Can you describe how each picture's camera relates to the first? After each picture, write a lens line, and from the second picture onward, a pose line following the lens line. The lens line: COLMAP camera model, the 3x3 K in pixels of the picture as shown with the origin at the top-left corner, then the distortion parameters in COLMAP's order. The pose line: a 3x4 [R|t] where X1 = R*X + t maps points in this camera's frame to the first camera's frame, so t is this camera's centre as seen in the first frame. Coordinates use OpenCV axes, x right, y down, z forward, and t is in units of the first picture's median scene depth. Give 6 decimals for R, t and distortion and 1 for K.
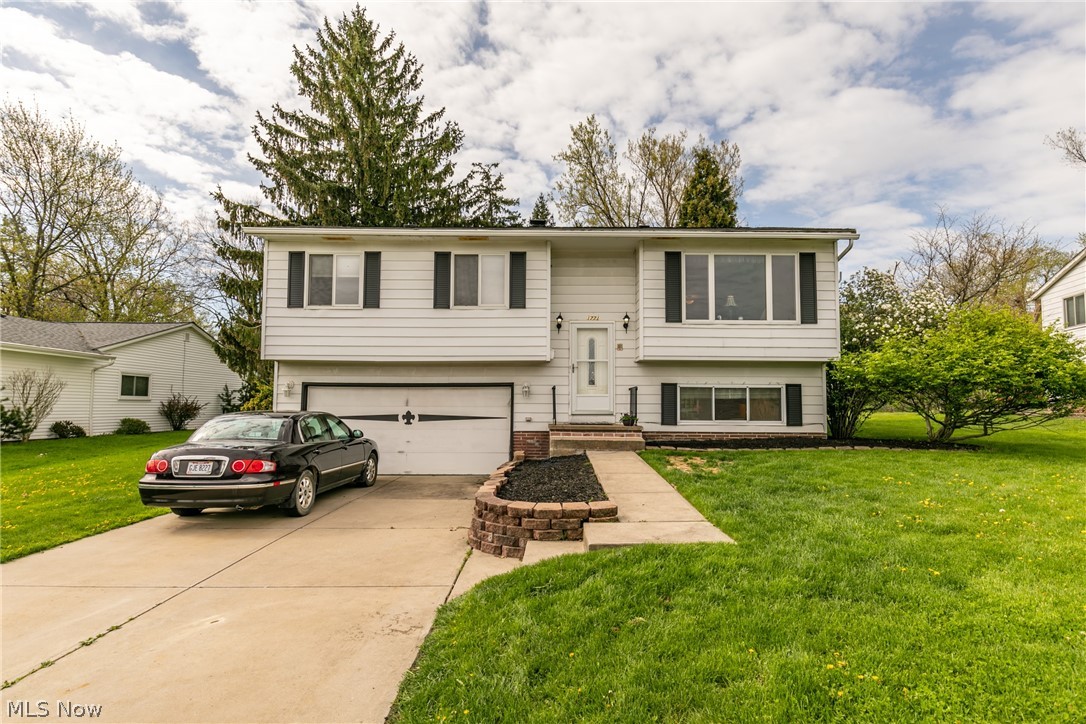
lens RADIAL K [[590.2, 0, 543.0], [0, 590.2, 374.2], [0, 0, 1]] dist [-0.004063, 0.000304]
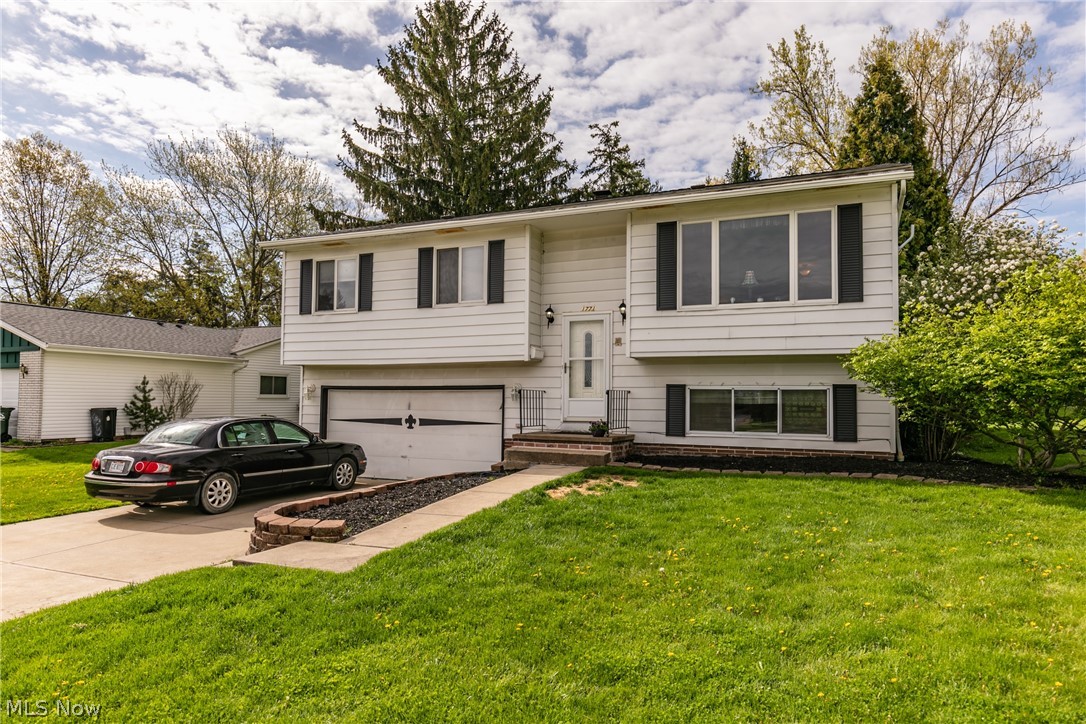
lens RADIAL K [[684.8, 0, 543.0], [0, 684.8, 362.0], [0, 0, 1]] dist [-0.028899, -0.000463]
pose [[0.911214, -0.019265, -0.411484, 0.439025], [0.020091, 0.999795, -0.002319, -0.017152], [0.411444, -0.006154, 0.911414, 0.072392]]
